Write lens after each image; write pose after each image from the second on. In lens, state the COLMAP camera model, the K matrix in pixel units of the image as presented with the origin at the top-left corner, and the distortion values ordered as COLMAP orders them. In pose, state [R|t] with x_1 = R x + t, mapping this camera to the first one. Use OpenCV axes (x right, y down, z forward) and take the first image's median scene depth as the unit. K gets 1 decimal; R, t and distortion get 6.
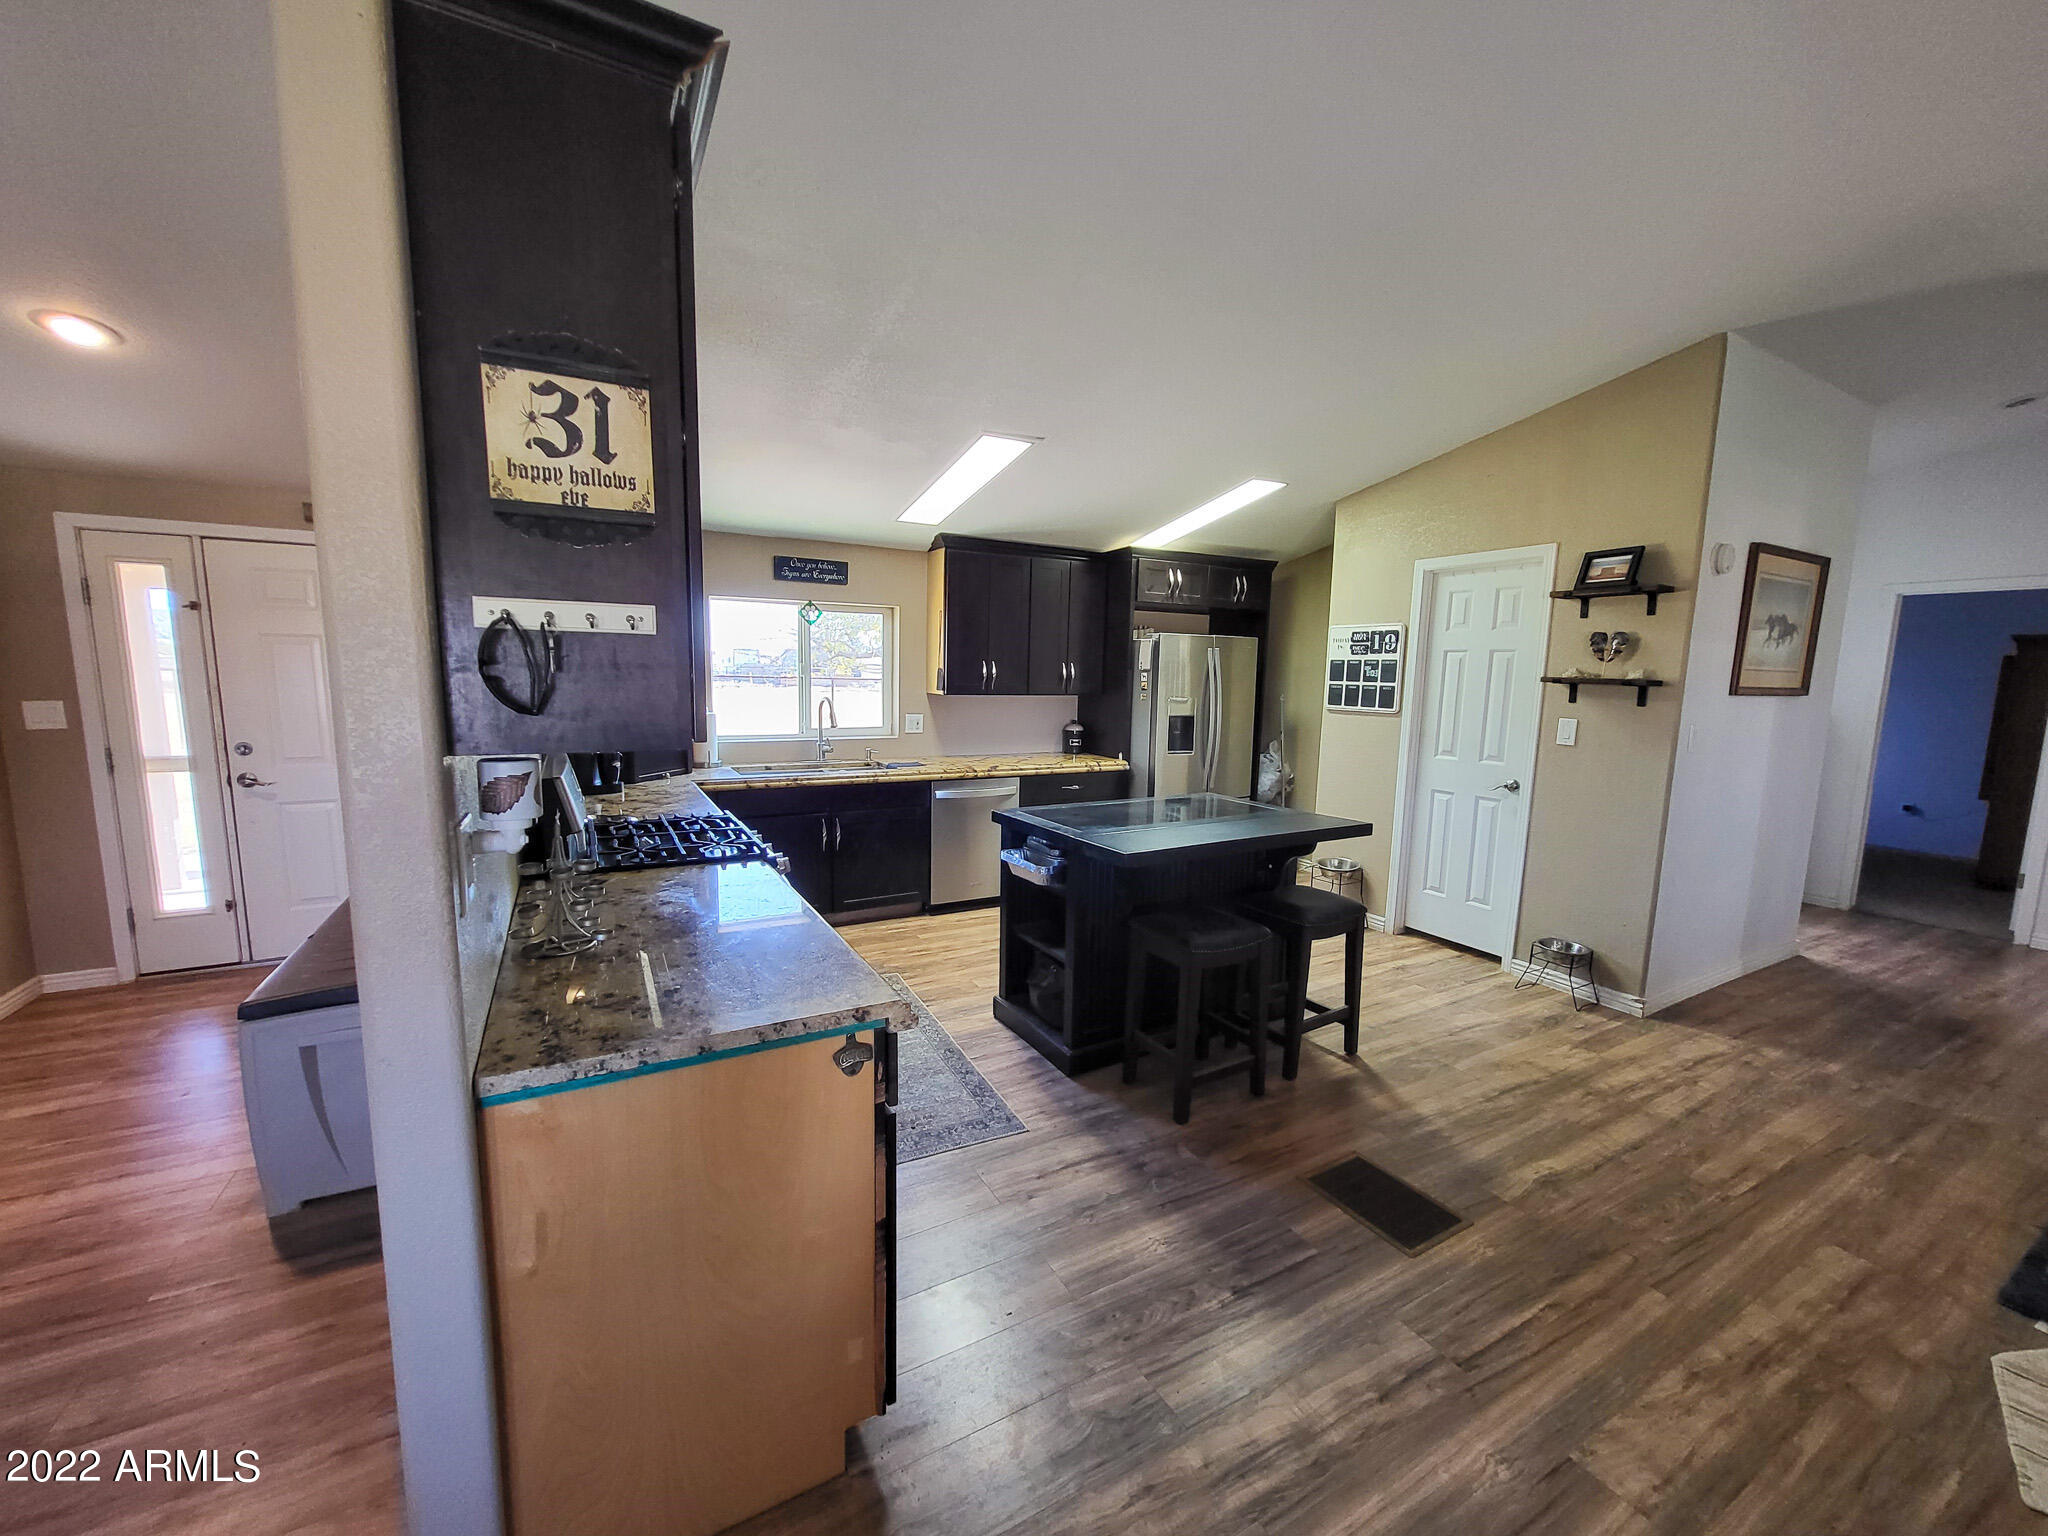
lens RADIAL K [[806.6, 0, 1014.8], [0, 806.6, 787.0], [0, 0, 1]] dist [-0.000852, 0.000532]
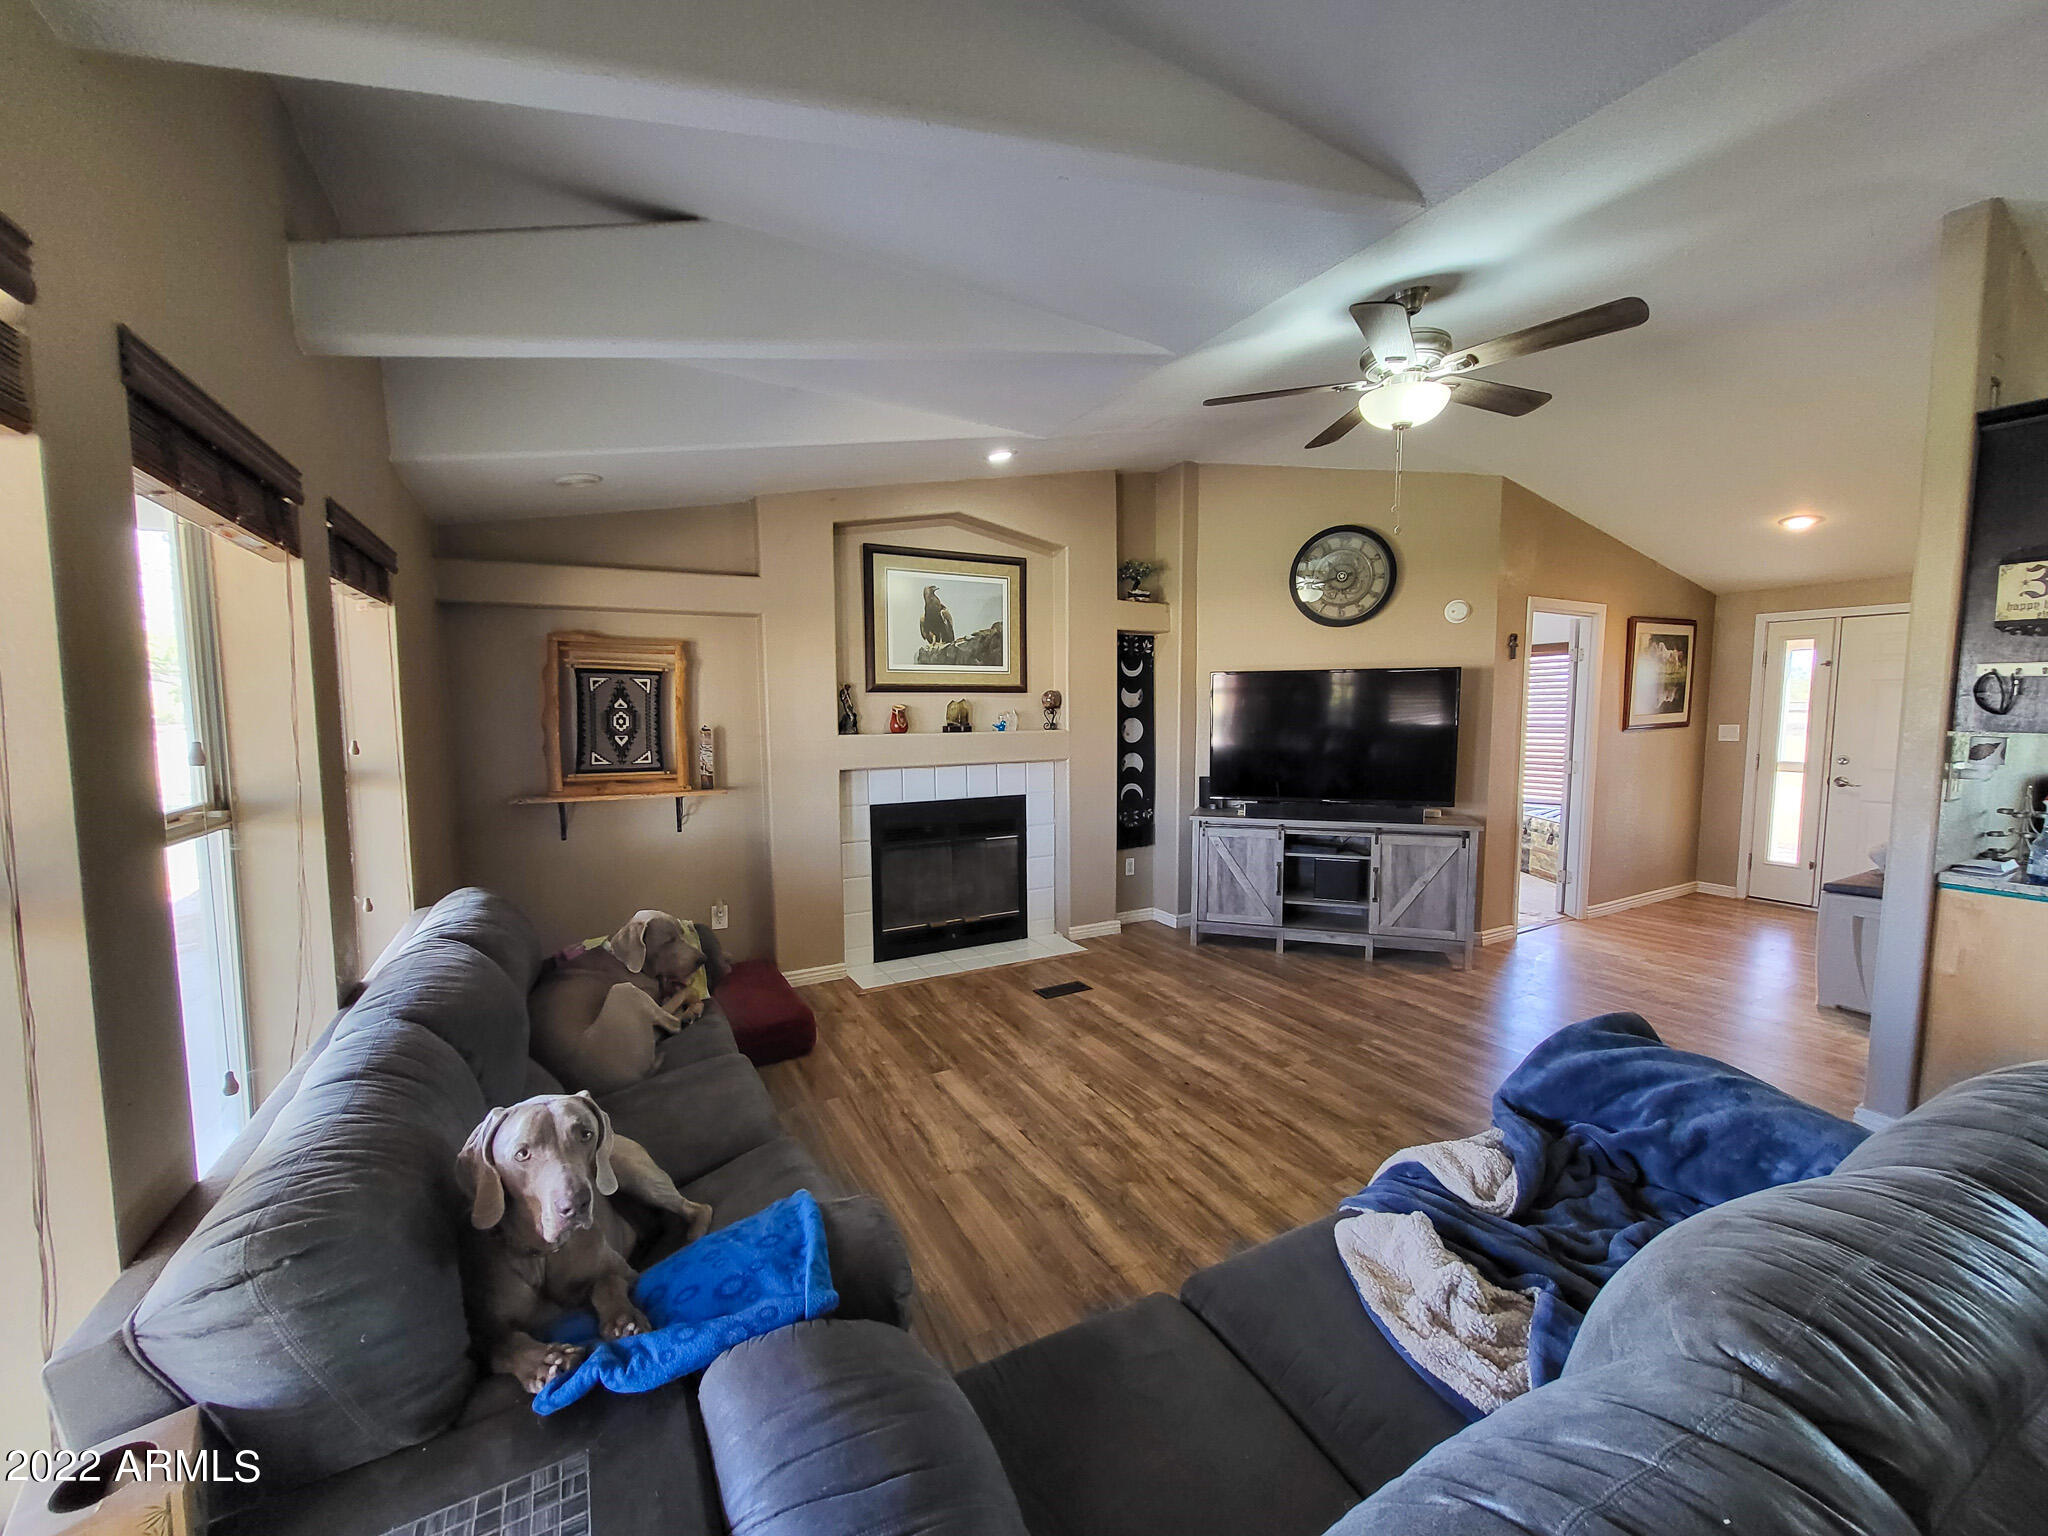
lens RADIAL K [[806.6, 0, 1016.2], [0, 806.6, 768.0], [0, 0, 1]] dist [-0.000852, 0.000532]
pose [[0.015751, 0.063380, -0.997865, 0.833461], [-0.140674, 0.988203, 0.060546, 0.159380], [0.989931, 0.139420, 0.024481, -0.902395]]
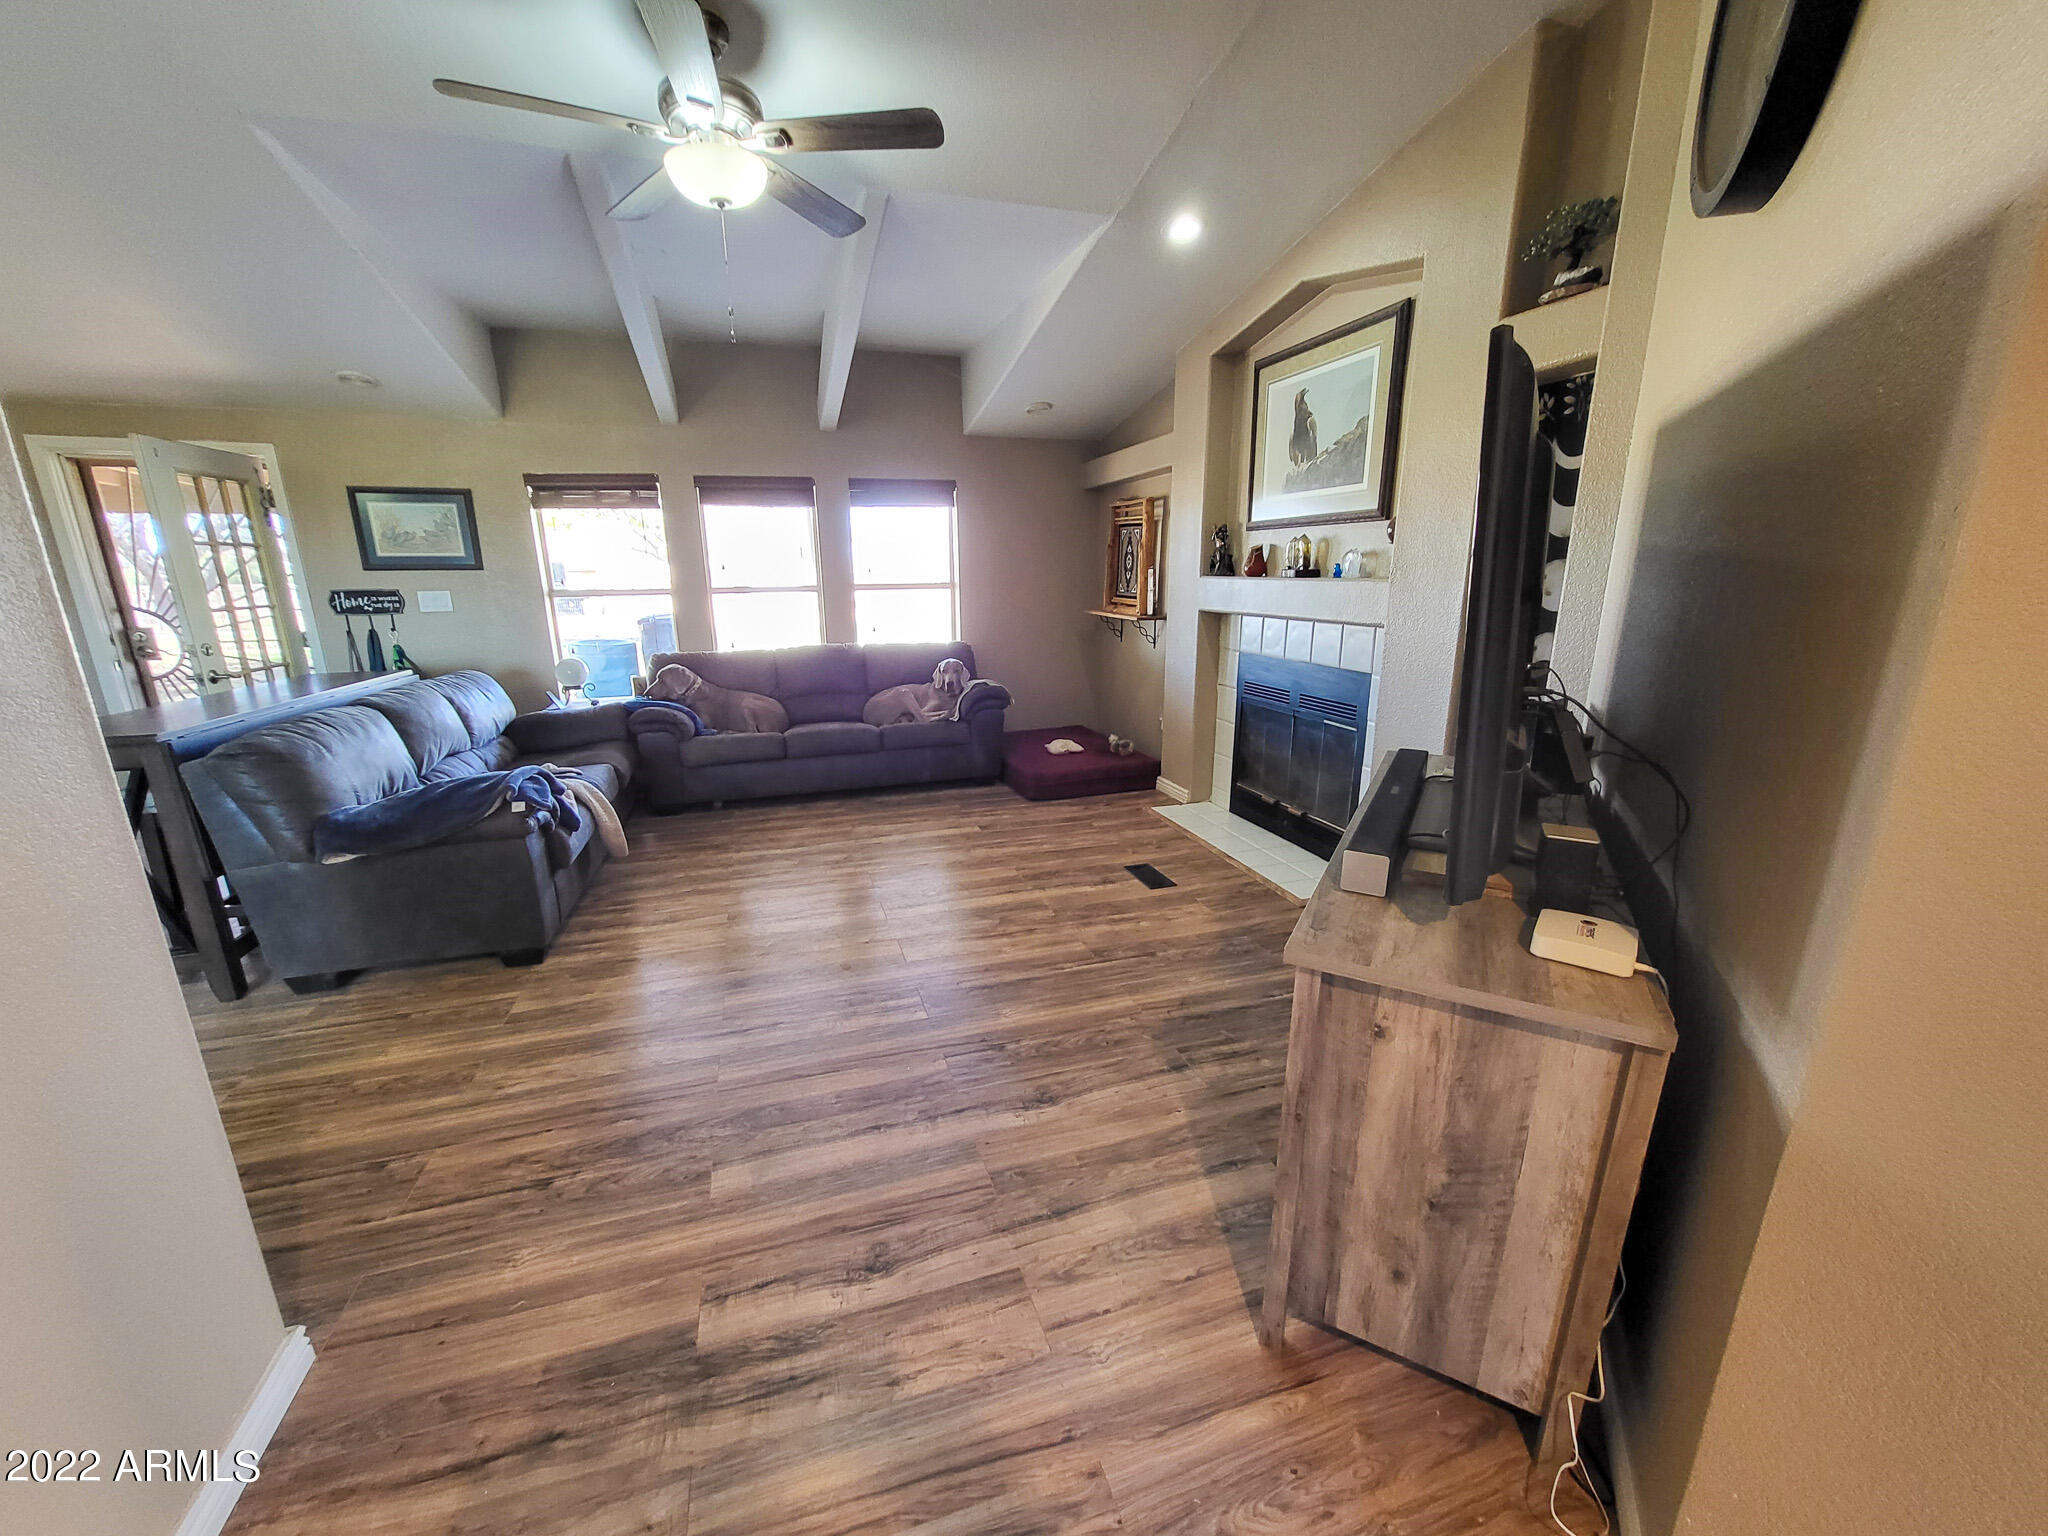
lens RADIAL K [[806.6, 0, 1005.6], [0, 806.6, 779.0], [0, 0, 1]] dist [-0.000852, 0.000532]
pose [[-0.981295, -0.049435, 0.186052, -1.071131], [0.028710, 0.918076, 0.395363, -0.091212], [-0.190355, 0.393310, -0.899484, 0.851773]]
